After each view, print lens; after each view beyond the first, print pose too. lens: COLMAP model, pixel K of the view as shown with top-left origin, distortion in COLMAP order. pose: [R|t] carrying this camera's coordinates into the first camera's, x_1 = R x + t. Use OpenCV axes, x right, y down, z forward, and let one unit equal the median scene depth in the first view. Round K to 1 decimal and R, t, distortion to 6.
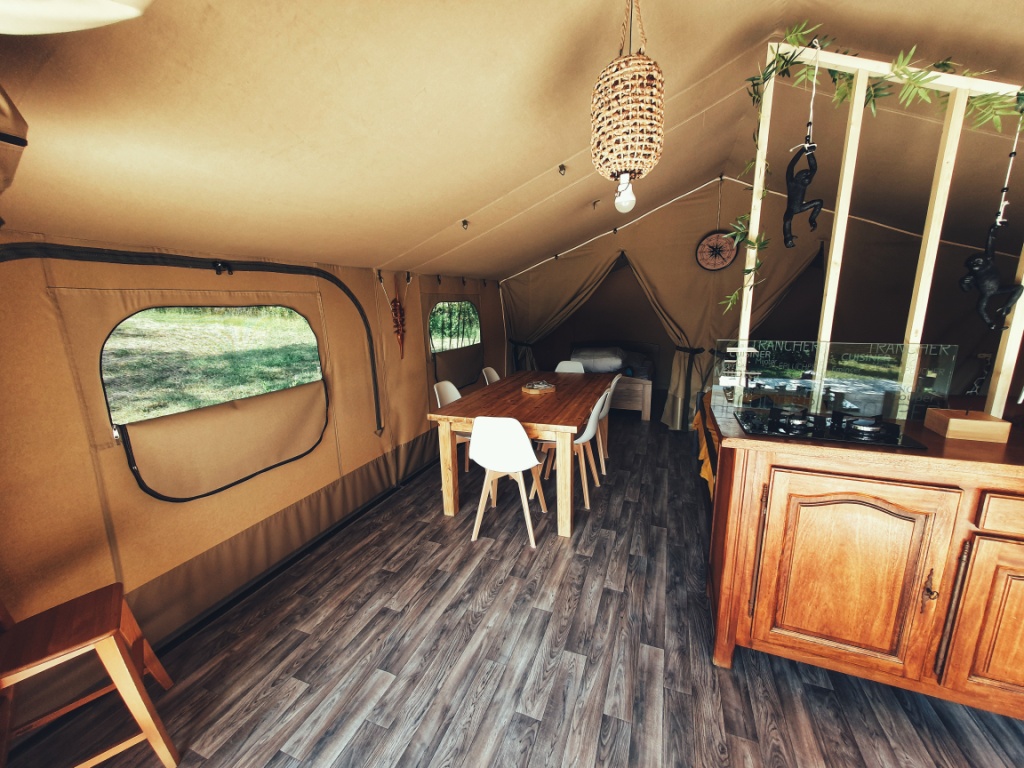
lens RADIAL K [[403.3, 0, 510.4], [0, 403.3, 385.6], [0, 0, 1]] dist [0.012238, -0.003281]
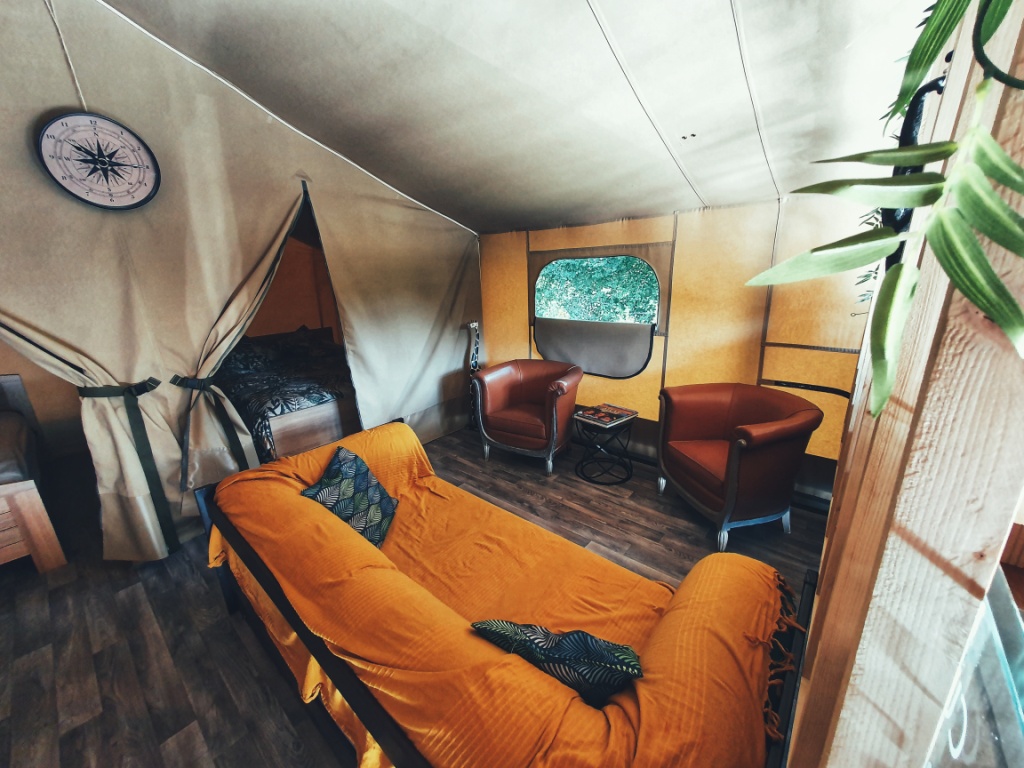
lens RADIAL K [[412.1, 0, 513.9], [0, 412.1, 388.6], [0, 0, 1]] dist [0.014771, -0.000283]
pose [[0.332456, -0.265070, 0.905103, 0.305930], [0.216988, 0.955443, 0.200110, -0.155907], [-0.917818, 0.129869, 0.375160, 0.765556]]
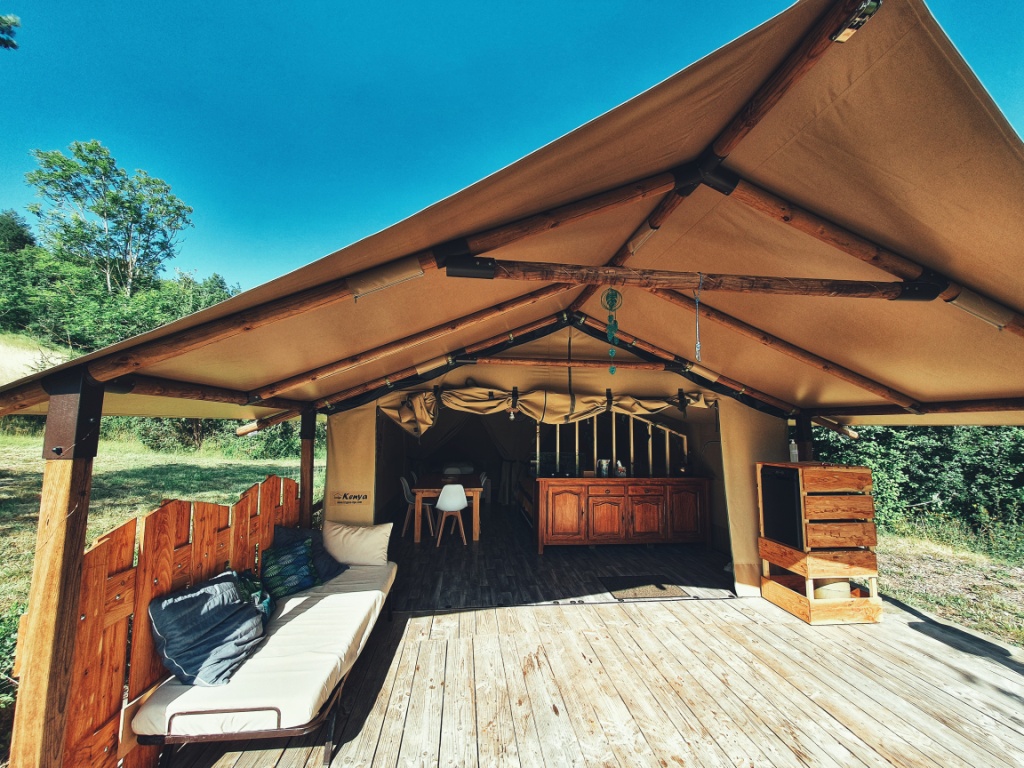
lens RADIAL K [[403.3, 0, 510.4], [0, 403.3, 385.6], [0, 0, 1]] dist [0.012238, -0.003281]
pose [[0.883572, 0.076367, 0.462027, -0.865037], [0.065137, 0.956982, -0.282742, 0.205563], [-0.463744, 0.279918, 0.840588, -1.325114]]
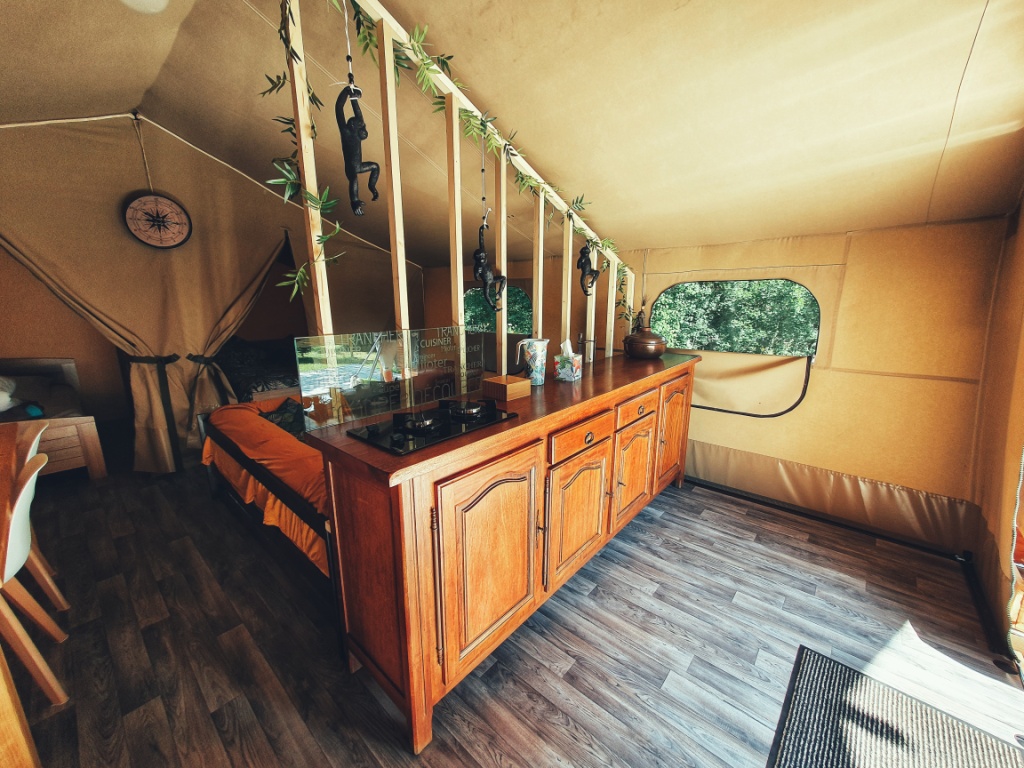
lens RADIAL K [[403.3, 0, 510.4], [0, 403.3, 385.6], [0, 0, 1]] dist [0.012238, -0.003281]
pose [[0.340148, -0.194115, 0.920119, -0.008191], [0.187243, 0.972851, 0.136020, -0.044673], [-0.921542, 0.126019, 0.367260, 0.318523]]
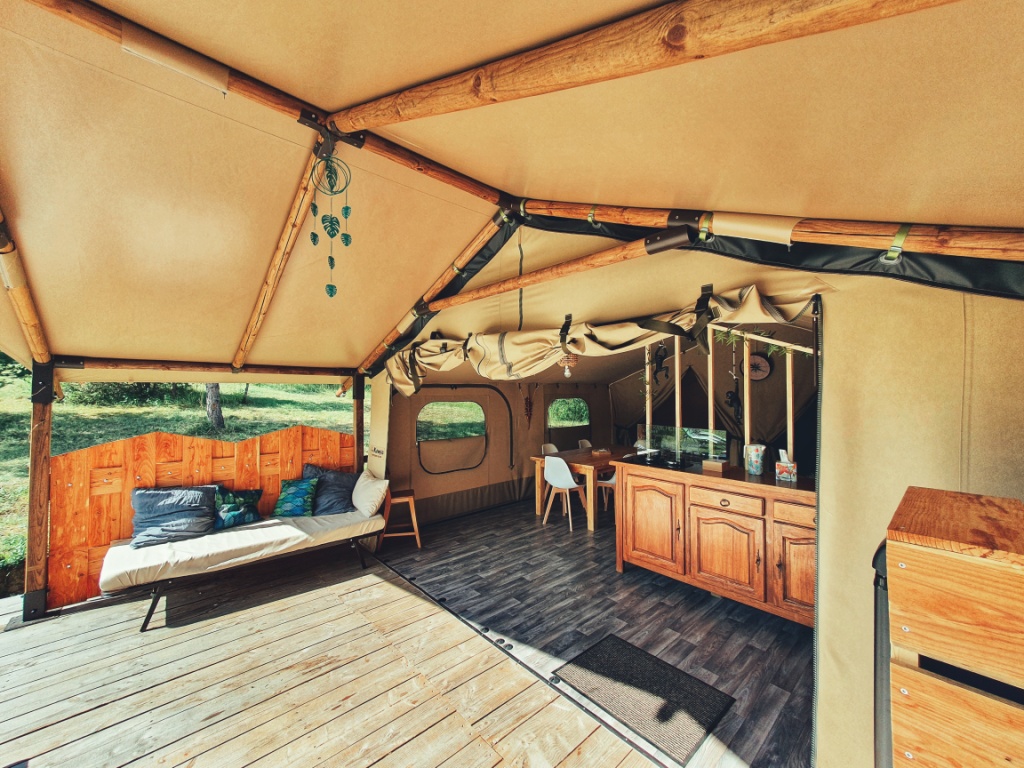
lens RADIAL K [[403.3, 0, 510.4], [0, 403.3, 385.6], [0, 0, 1]] dist [0.012238, -0.003281]
pose [[0.894868, 0.011995, -0.446170, 0.648750], [-0.105608, 0.976944, -0.185548, 0.120124], [0.433657, 0.213160, 0.875502, -0.936687]]
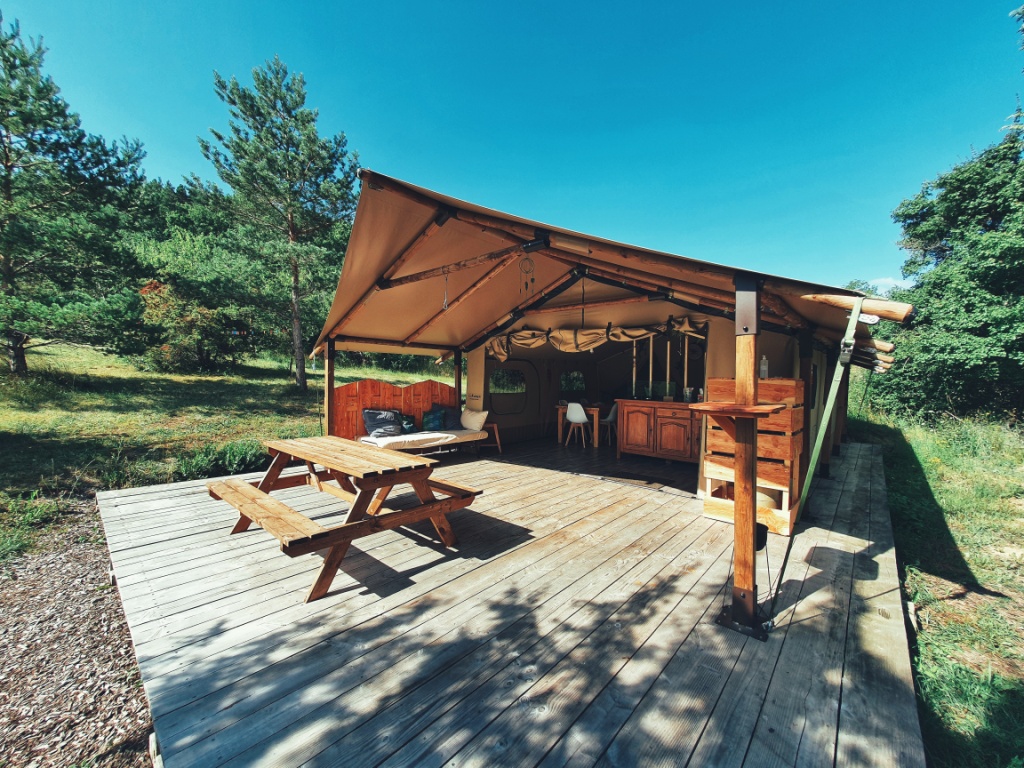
lens RADIAL K [[403.3, 0, 510.4], [0, 403.3, 385.6], [0, 0, 1]] dist [0.012238, -0.003281]
pose [[0.934437, 0.039106, -0.353976, 0.617217], [-0.102278, 0.981549, -0.161559, 0.502858], [0.341127, 0.187171, 0.921195, -2.199024]]
